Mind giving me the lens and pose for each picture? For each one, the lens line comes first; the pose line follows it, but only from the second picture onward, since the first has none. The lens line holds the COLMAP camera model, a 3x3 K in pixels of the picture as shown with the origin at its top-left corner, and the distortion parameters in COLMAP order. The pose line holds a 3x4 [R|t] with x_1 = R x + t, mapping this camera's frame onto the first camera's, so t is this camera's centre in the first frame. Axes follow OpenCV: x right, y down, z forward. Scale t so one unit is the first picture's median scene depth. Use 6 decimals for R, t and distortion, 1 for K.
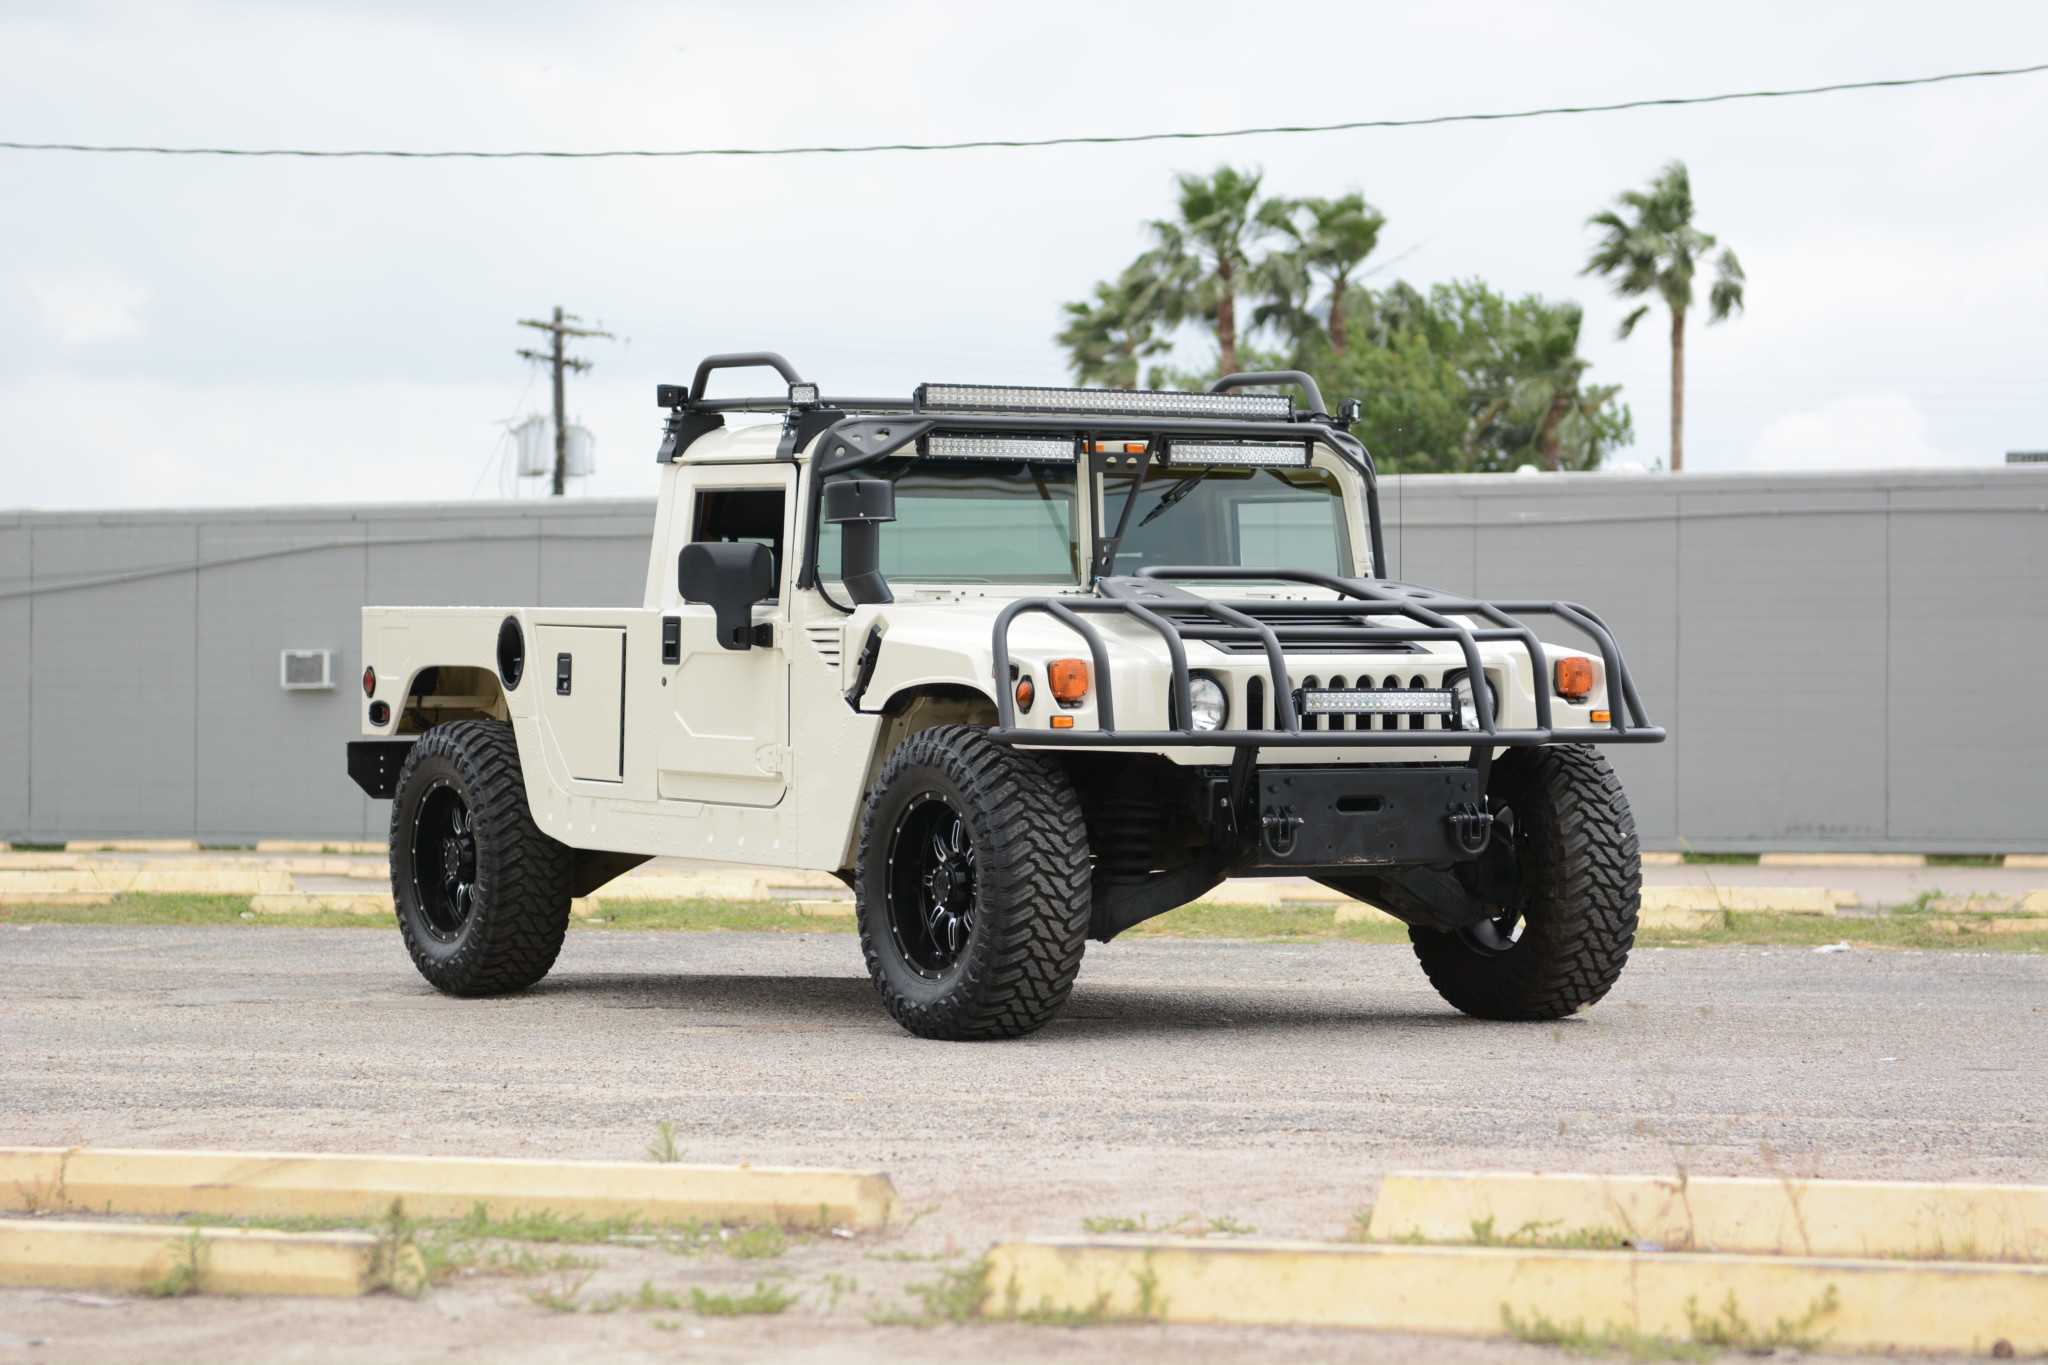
lens RADIAL K [[5875.9, 0, 1024.0], [0, 5875.9, 682.5], [0, 0, 1]] dist [0.068236, 0.738727]
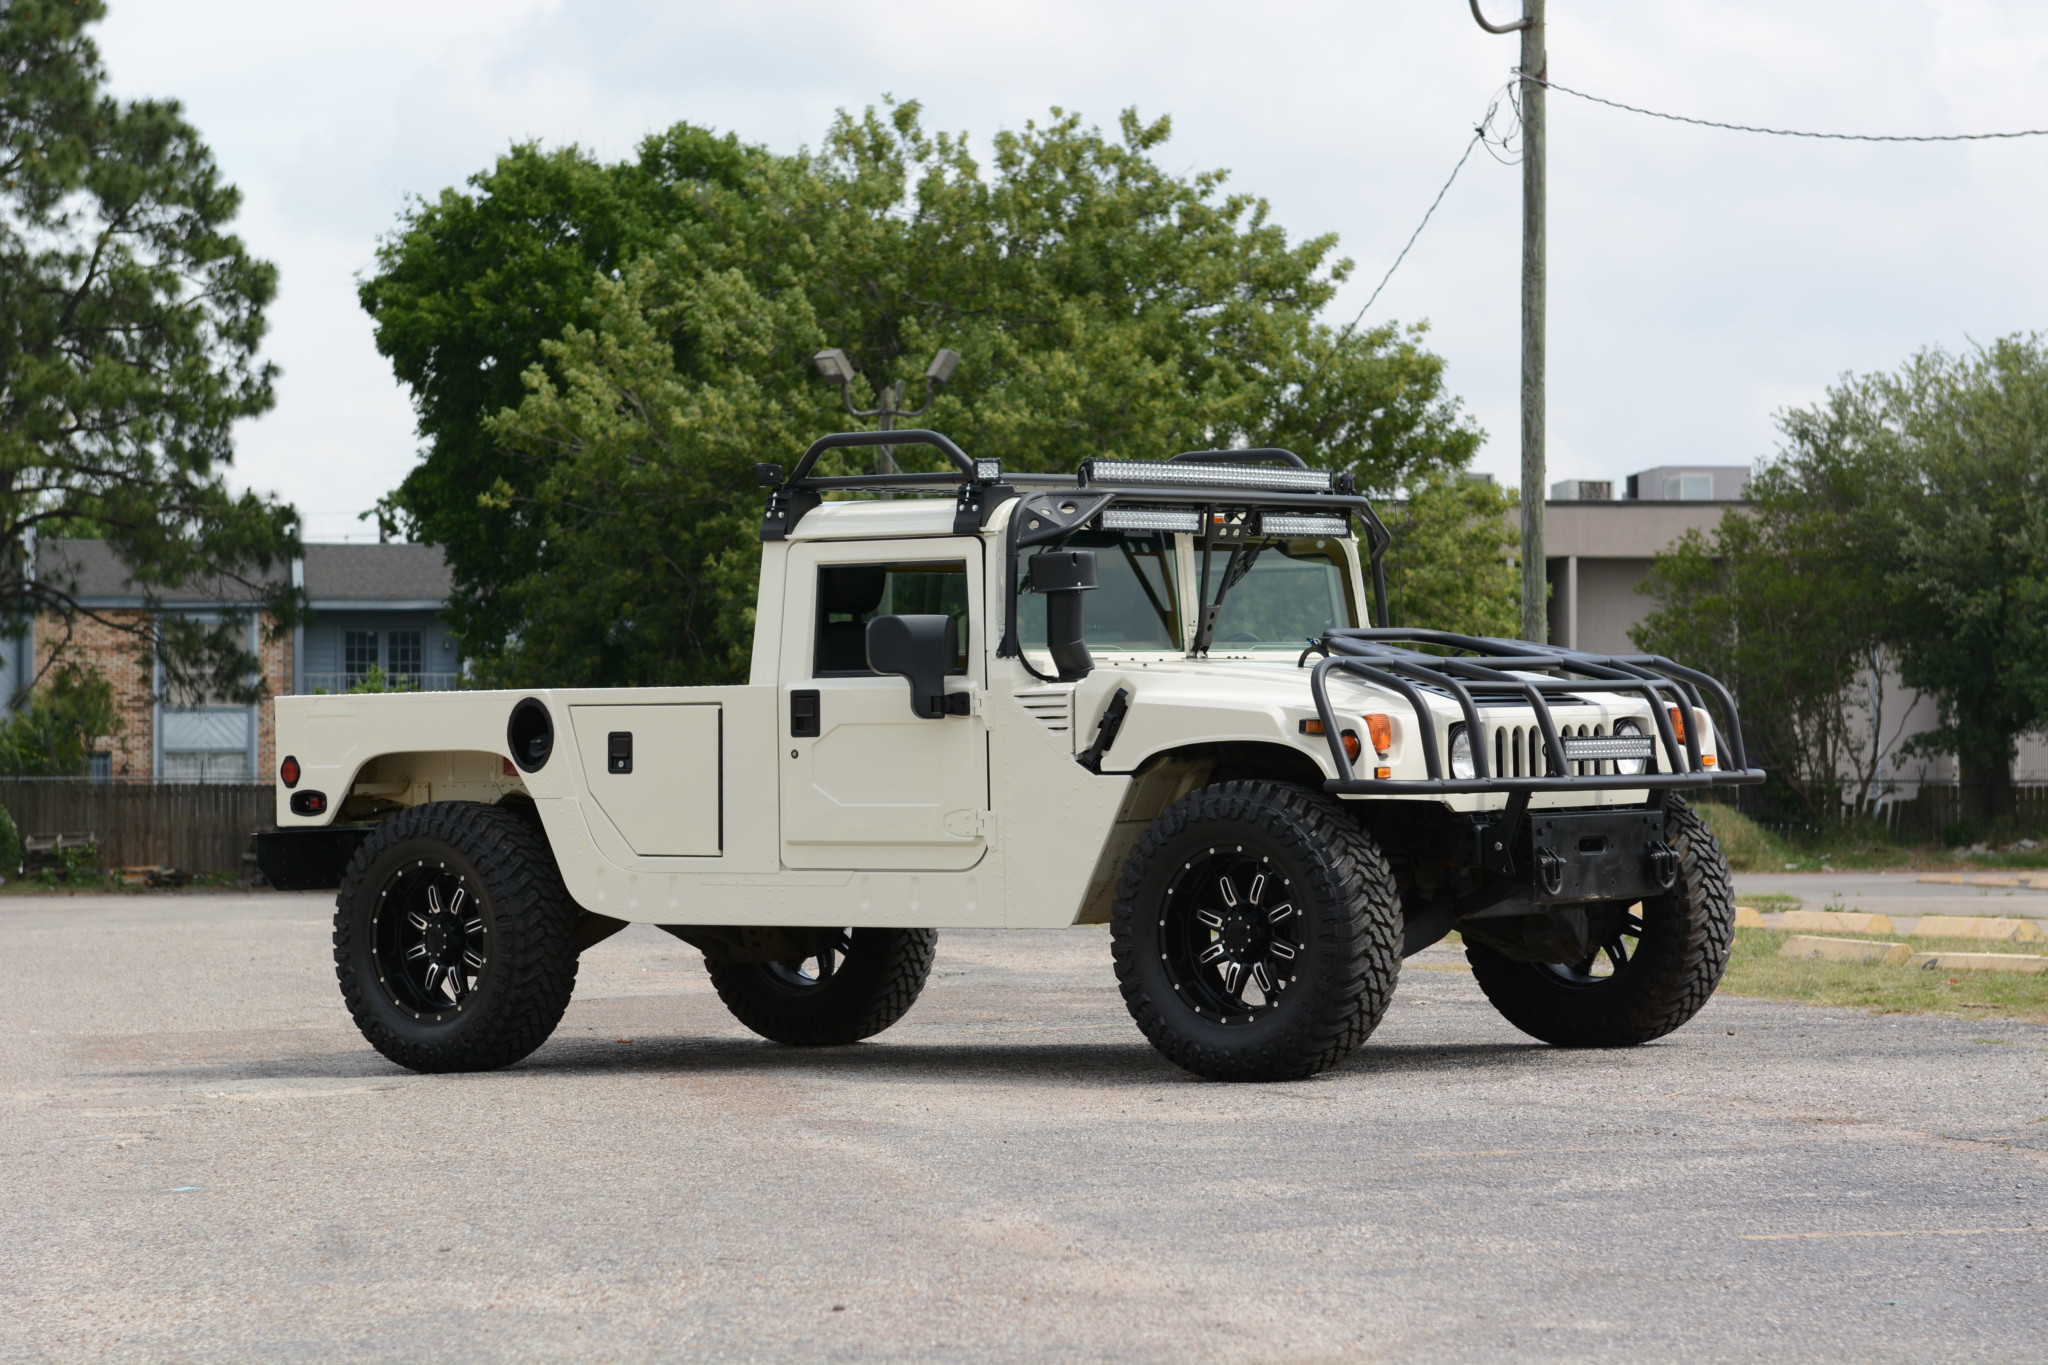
lens RADIAL K [[5875.9, 0, 1024.0], [0, 5875.9, 682.5], [0, 0, 1]] dist [0.068236, 0.738727]
pose [[0.933789, -0.020057, 0.357262, -0.403409], [0.028189, 0.999448, -0.017568, 0.006681], [-0.356712, 0.026475, 0.933839, 0.034257]]
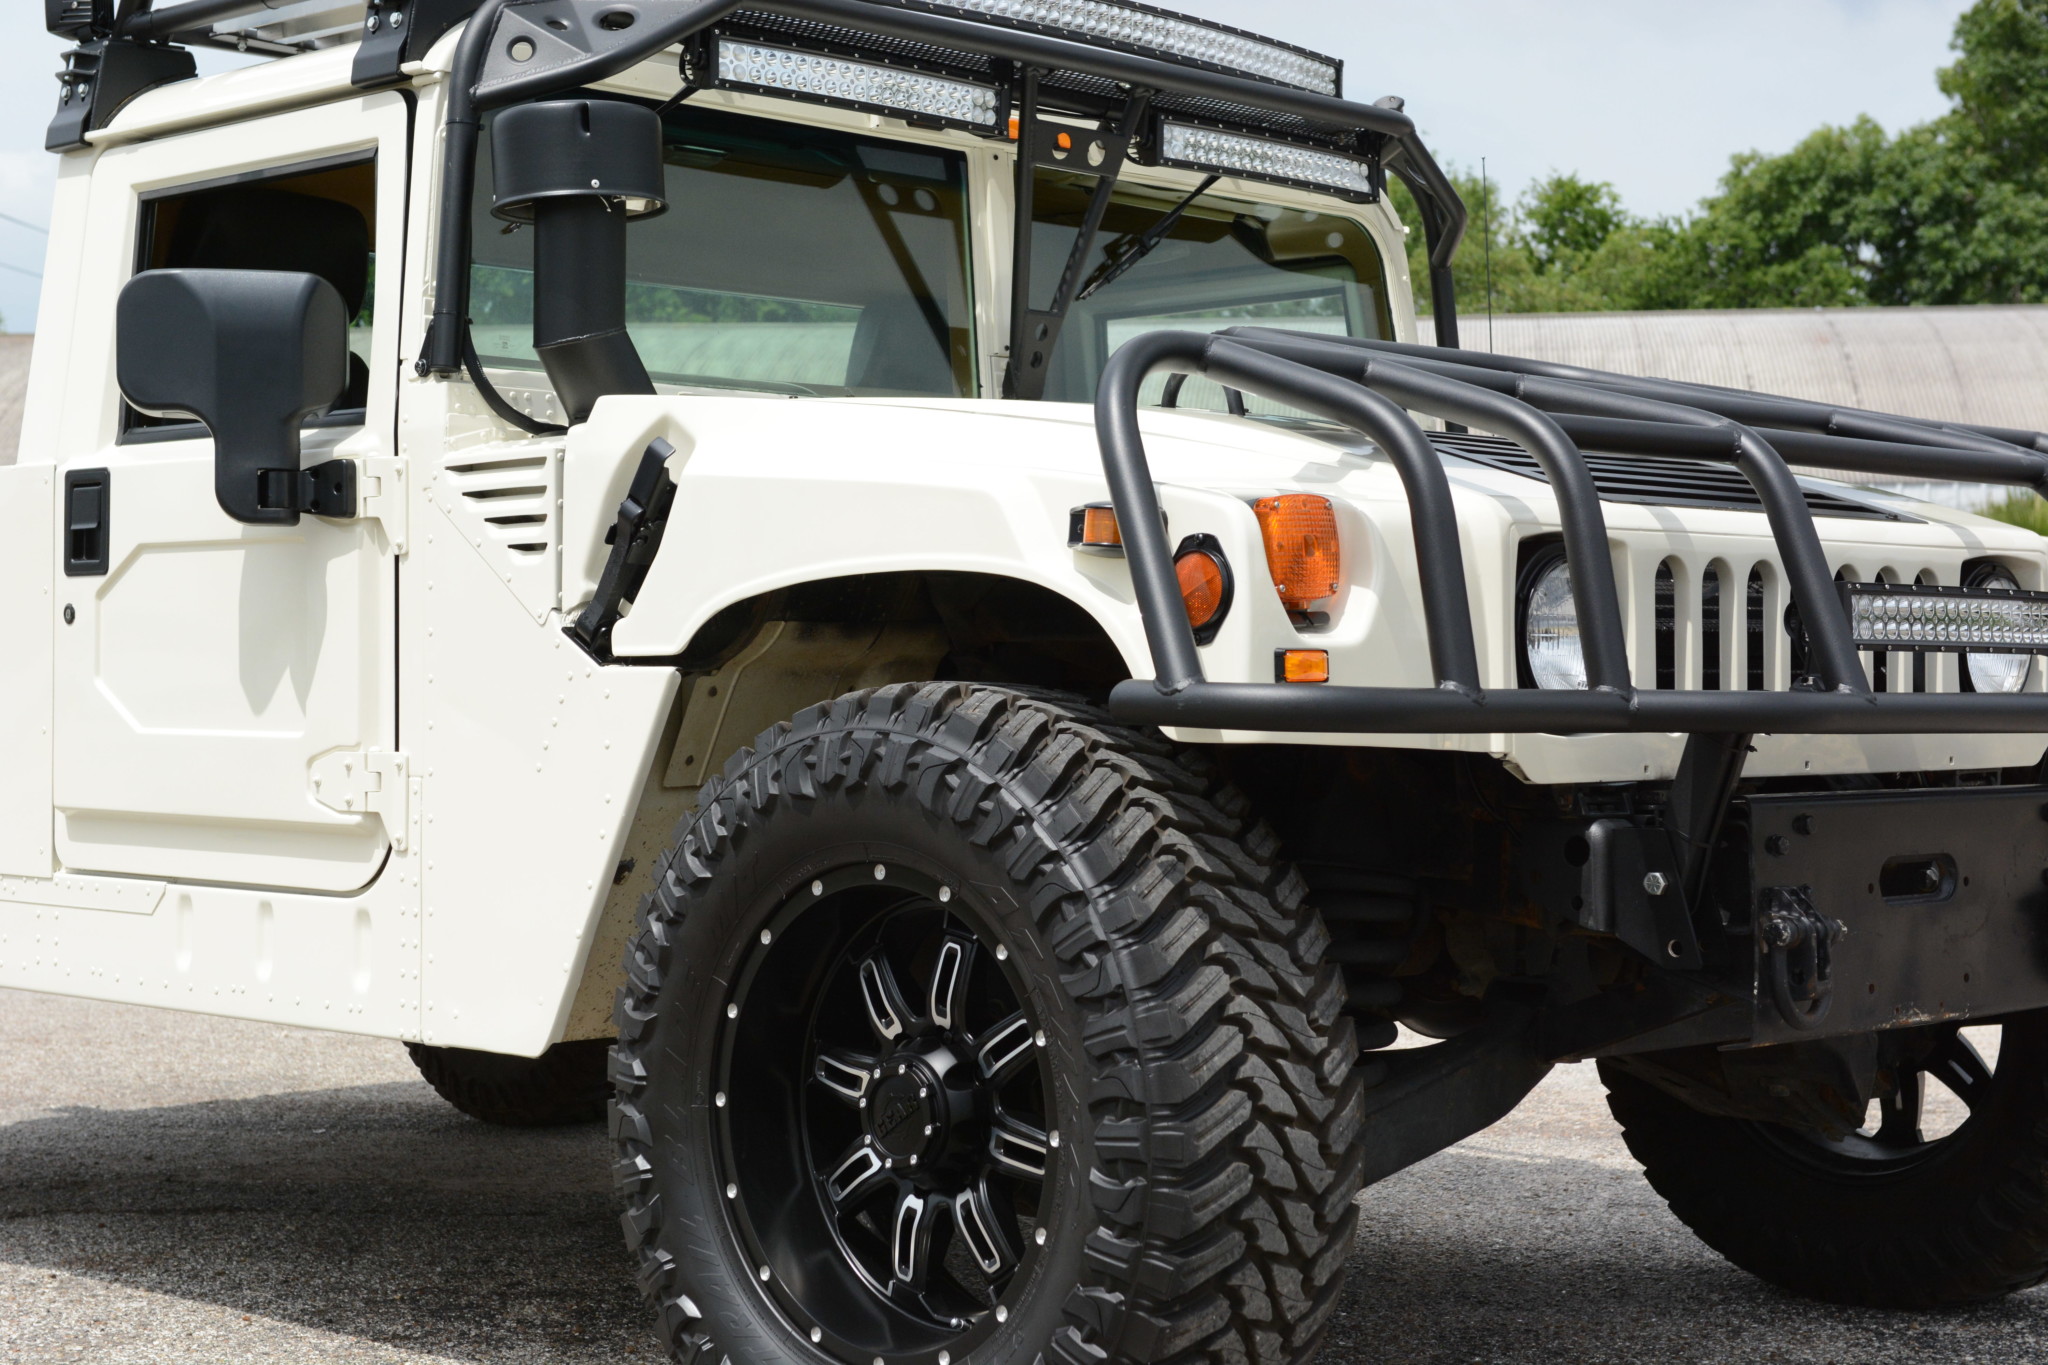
lens RADIAL K [[3383.4, 0, 1024.0], [0, 3383.4, 682.5], [0, 0, 1]] dist [0.082988, -0.097502]
pose [[0.970263, -0.004101, 0.242019, -0.055405], [0.007813, 0.999866, -0.014383, 0.009796], [-0.241928, 0.015847, 0.970165, 0.755309]]
